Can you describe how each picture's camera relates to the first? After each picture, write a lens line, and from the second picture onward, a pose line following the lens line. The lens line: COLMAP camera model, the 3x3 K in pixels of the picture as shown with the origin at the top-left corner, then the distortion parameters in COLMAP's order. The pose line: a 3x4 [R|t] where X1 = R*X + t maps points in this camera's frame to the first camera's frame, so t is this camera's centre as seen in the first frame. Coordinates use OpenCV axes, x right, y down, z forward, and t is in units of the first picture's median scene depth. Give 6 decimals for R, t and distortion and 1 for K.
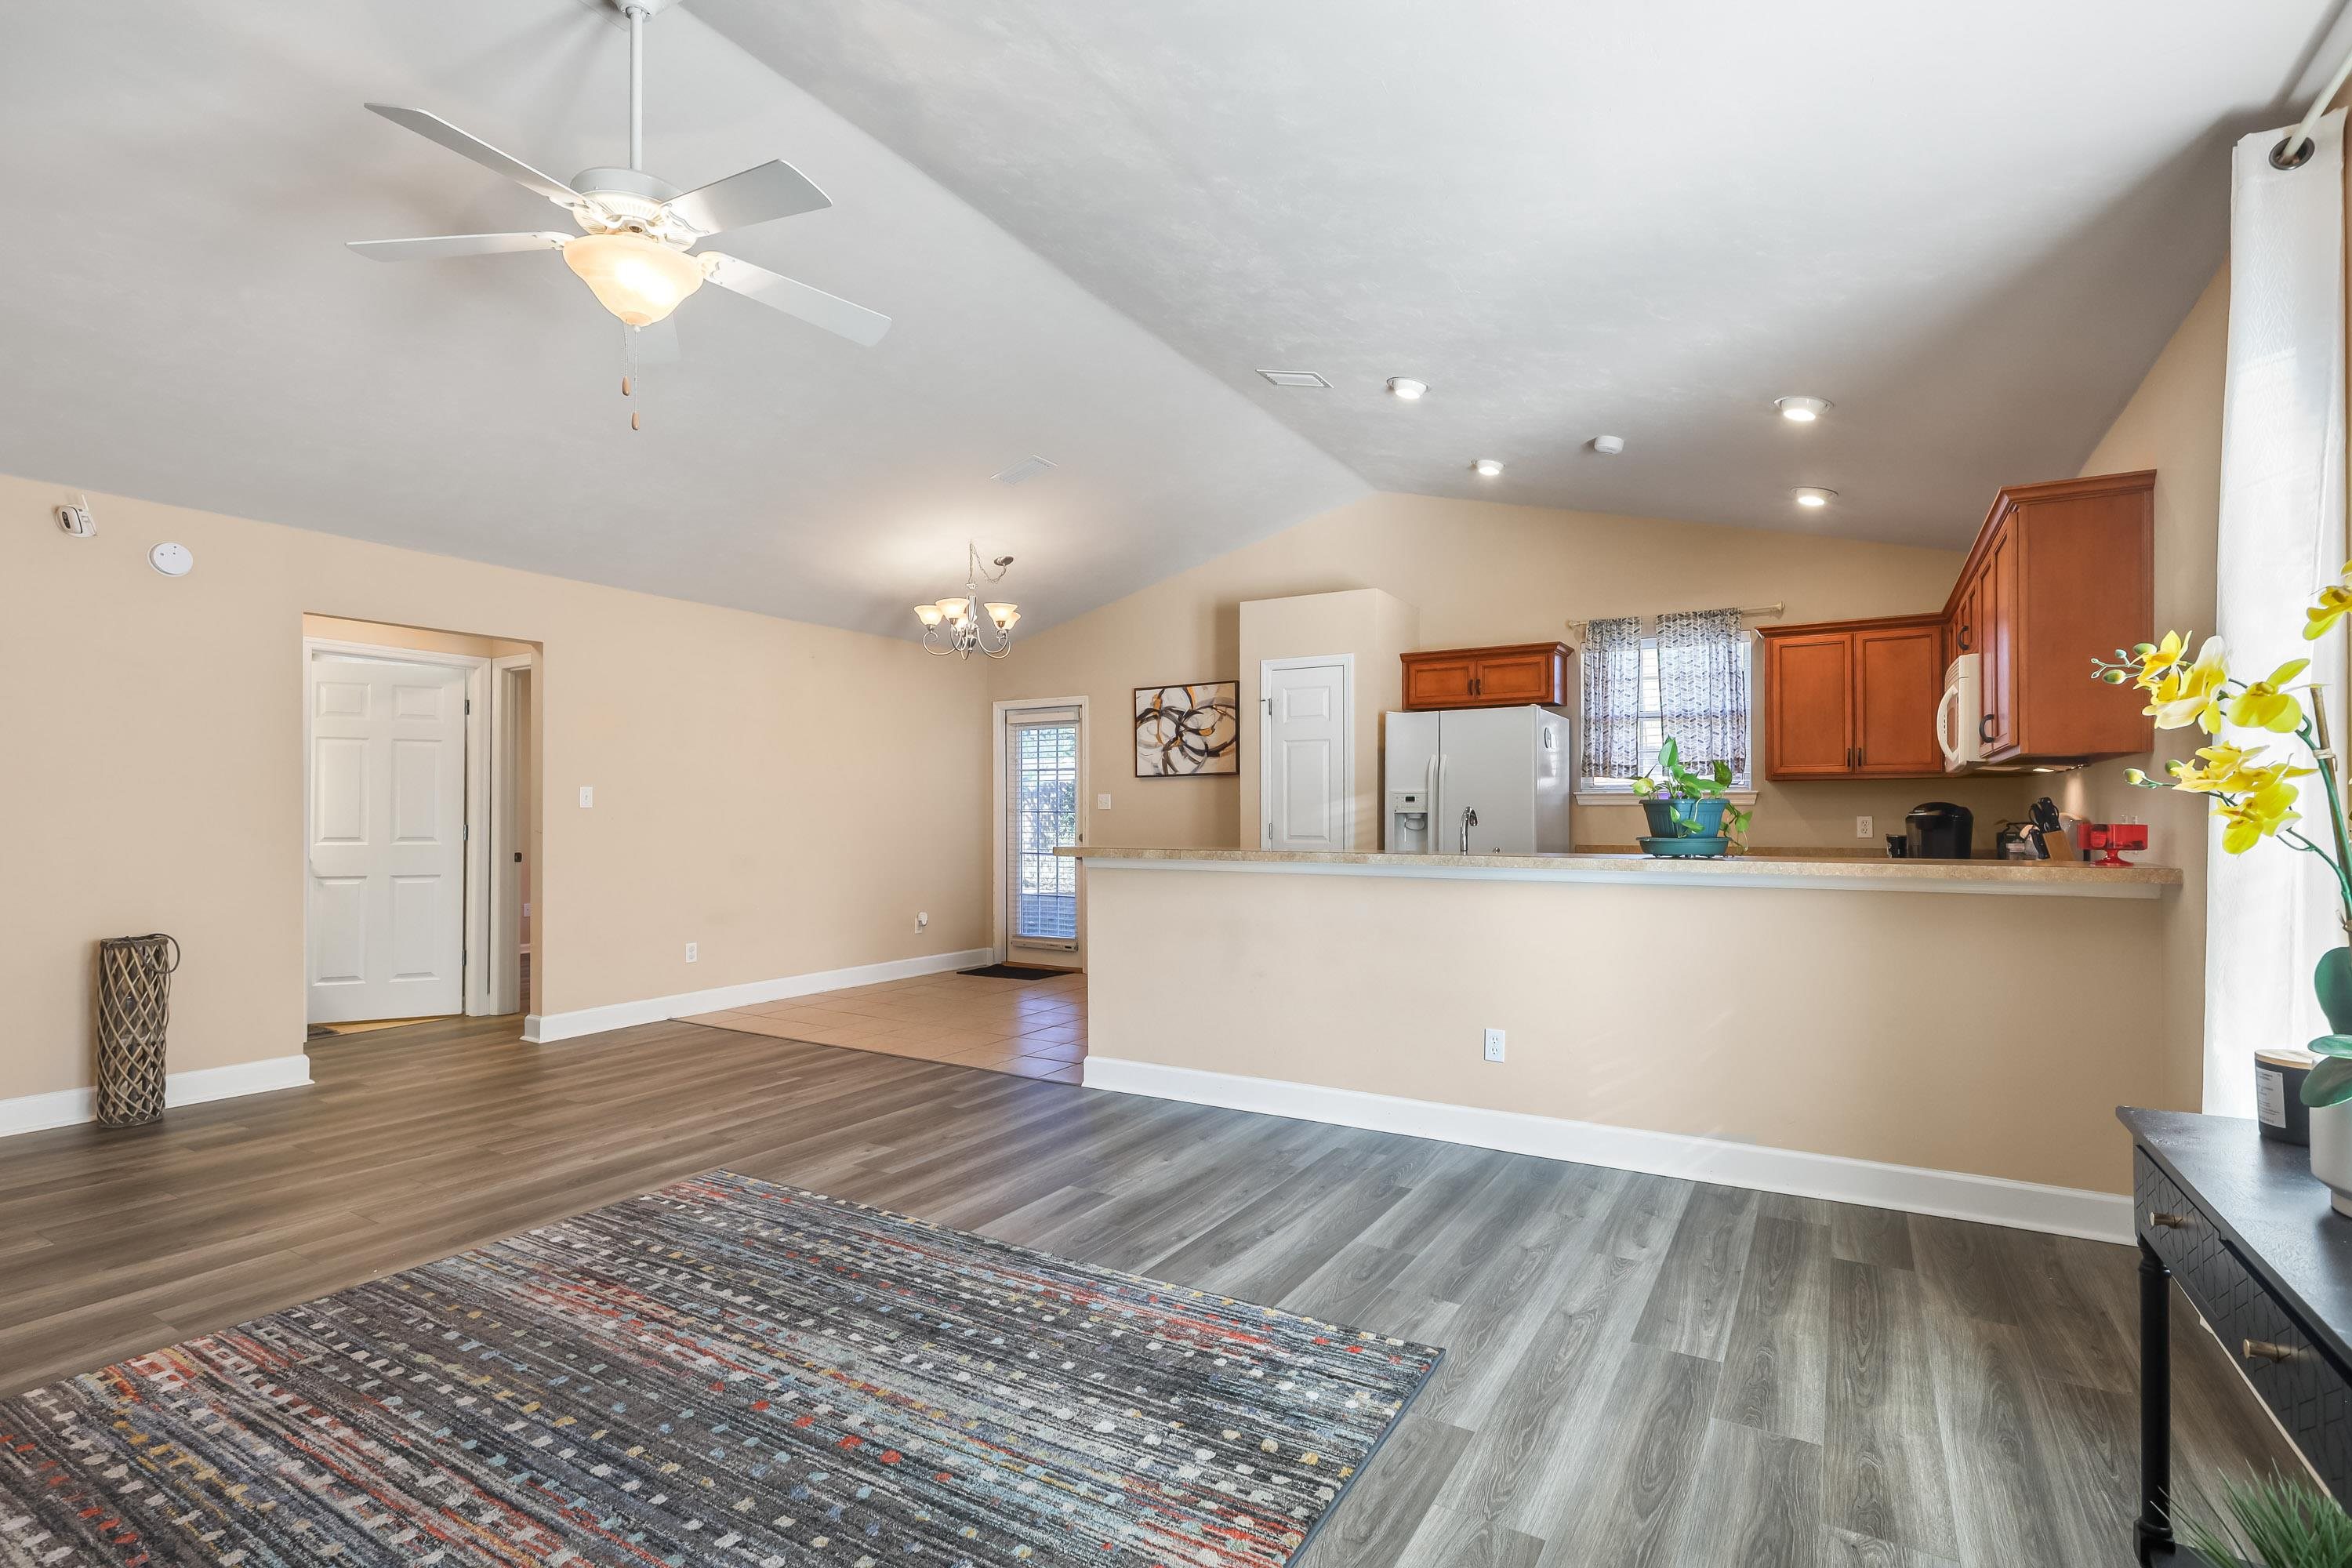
lens RADIAL K [[1099.3, 0, 1185.6], [0, 1099.3, 797.1], [0, 0, 1]] dist [0.000999, 0.000670]
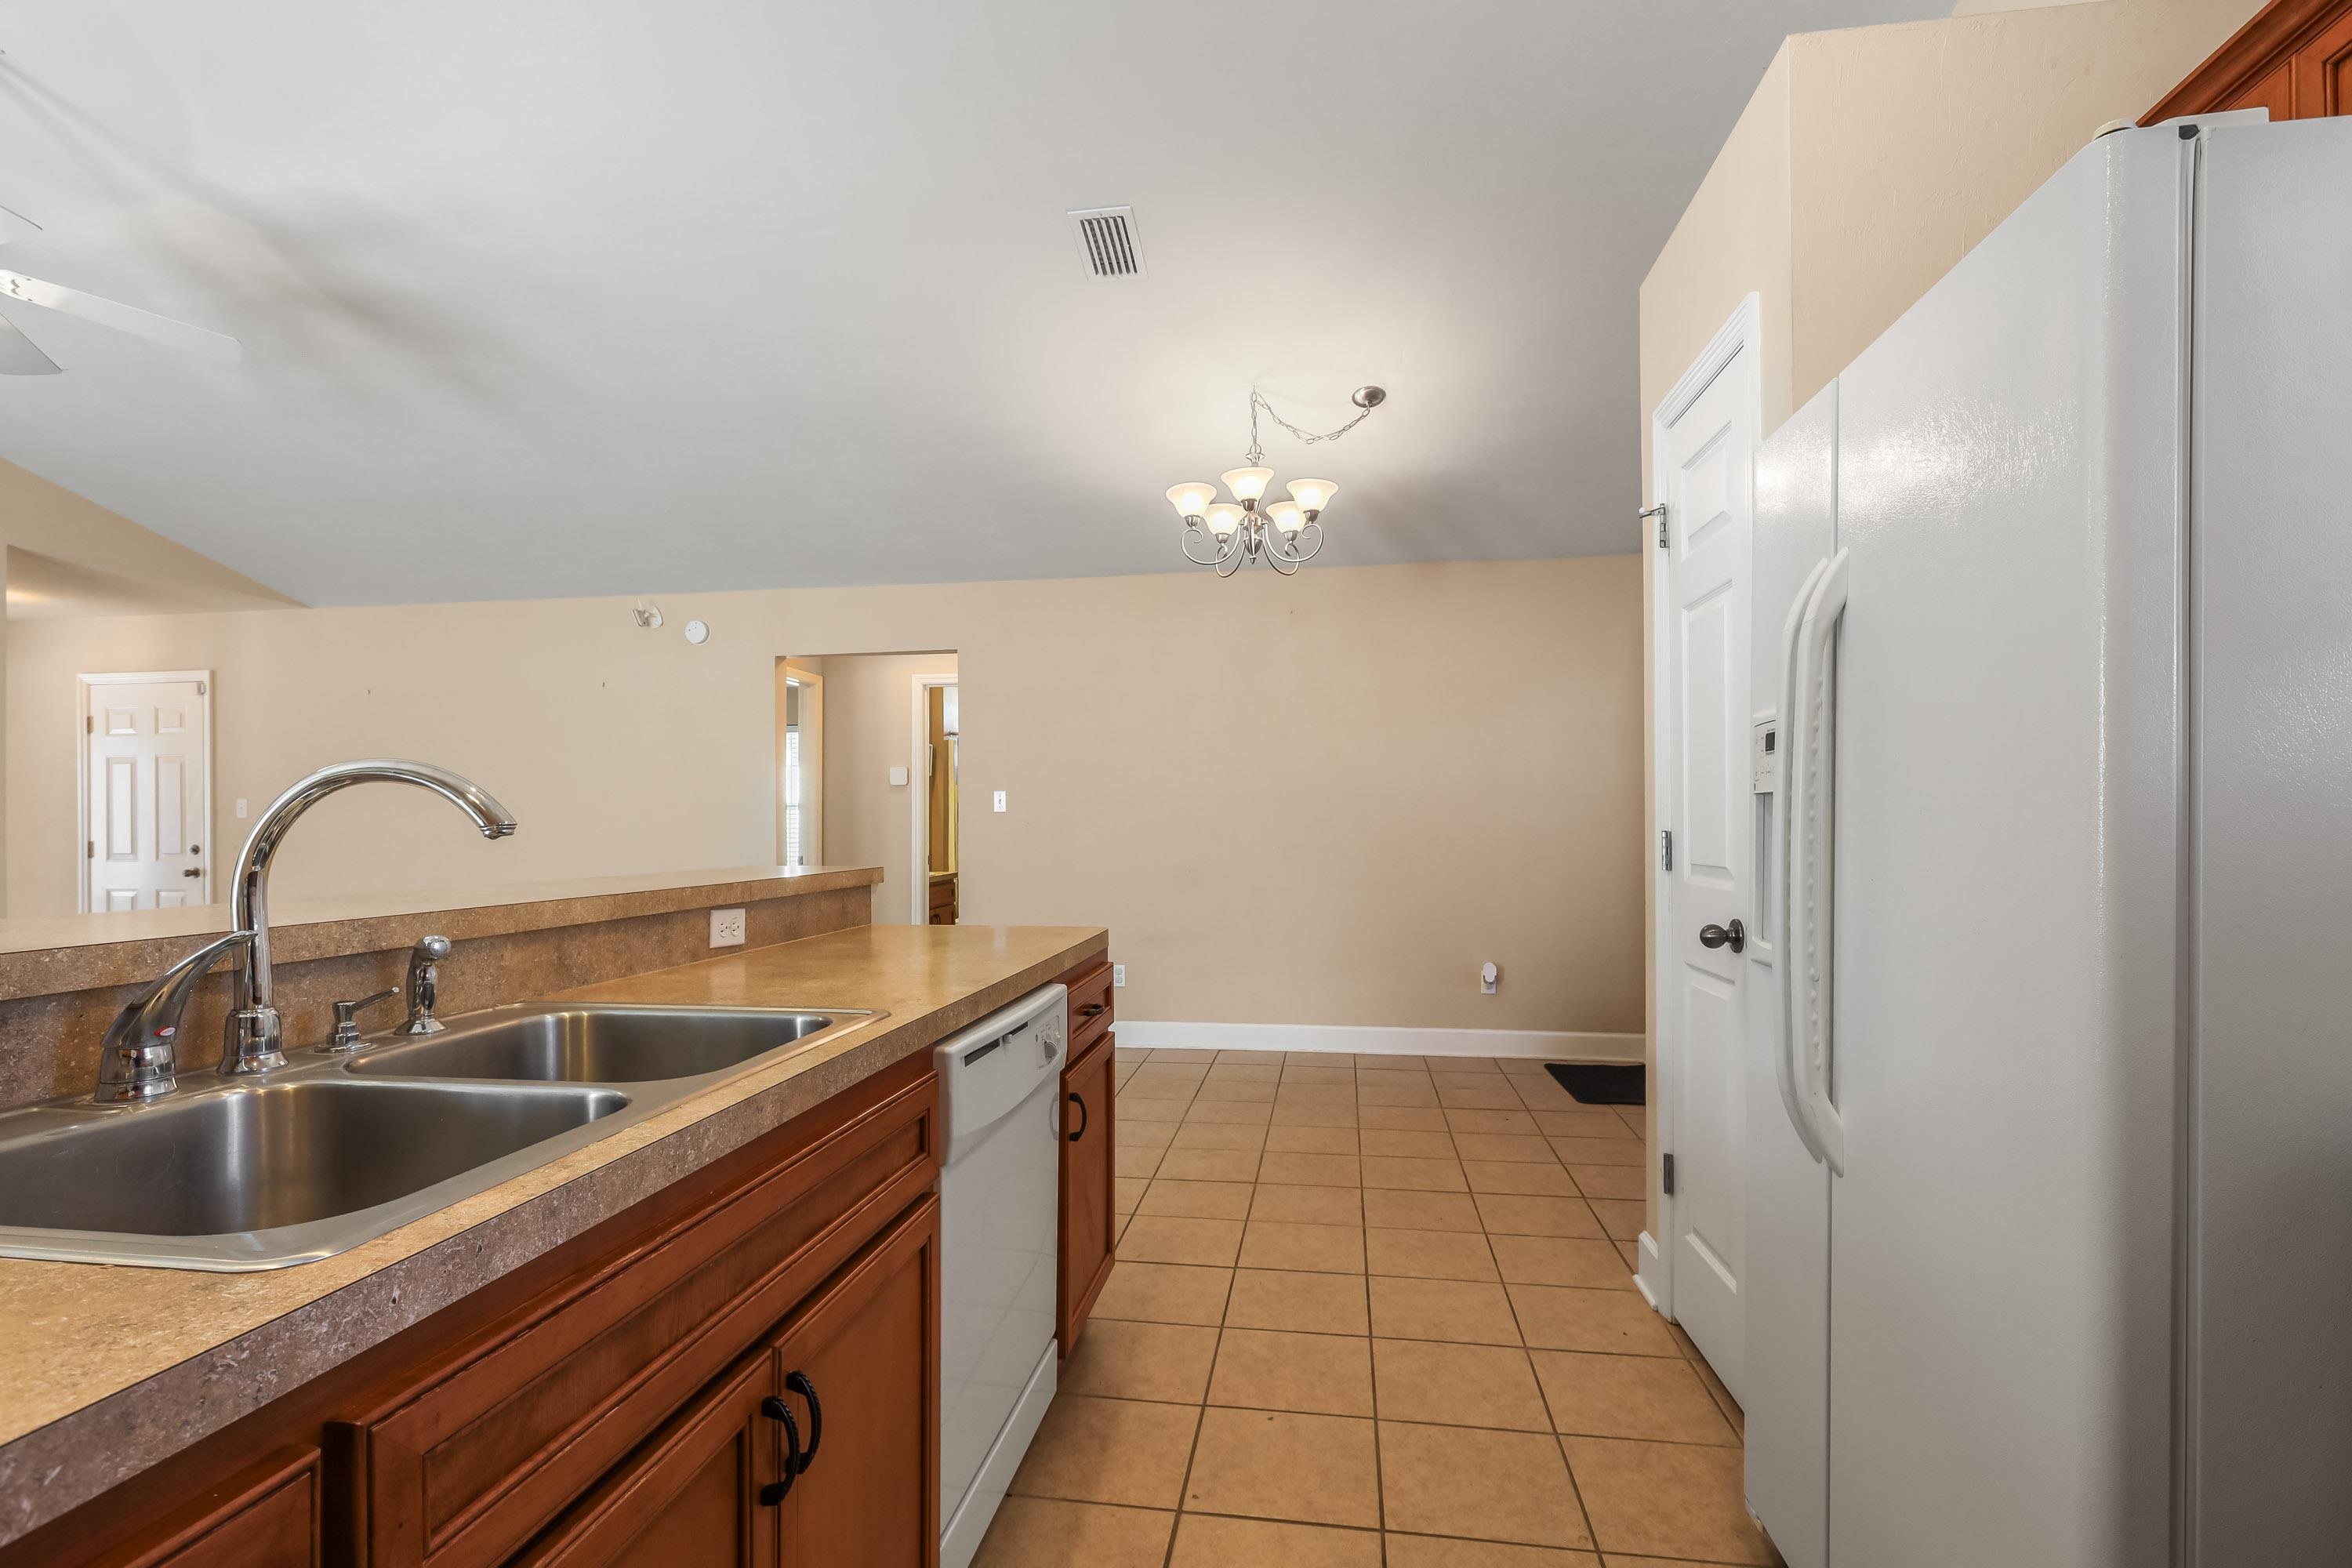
lens RADIAL K [[1082.5, 0, 1166.0], [0, 1082.5, 818.9], [0, 0, 1]] dist [-0.002088, 0.001372]
pose [[0.377251, -0.006618, -0.926087, 0.850343], [0.017420, 0.999848, -0.000049, 0.039542], [0.925947, -0.016114, 0.377309, 1.648123]]
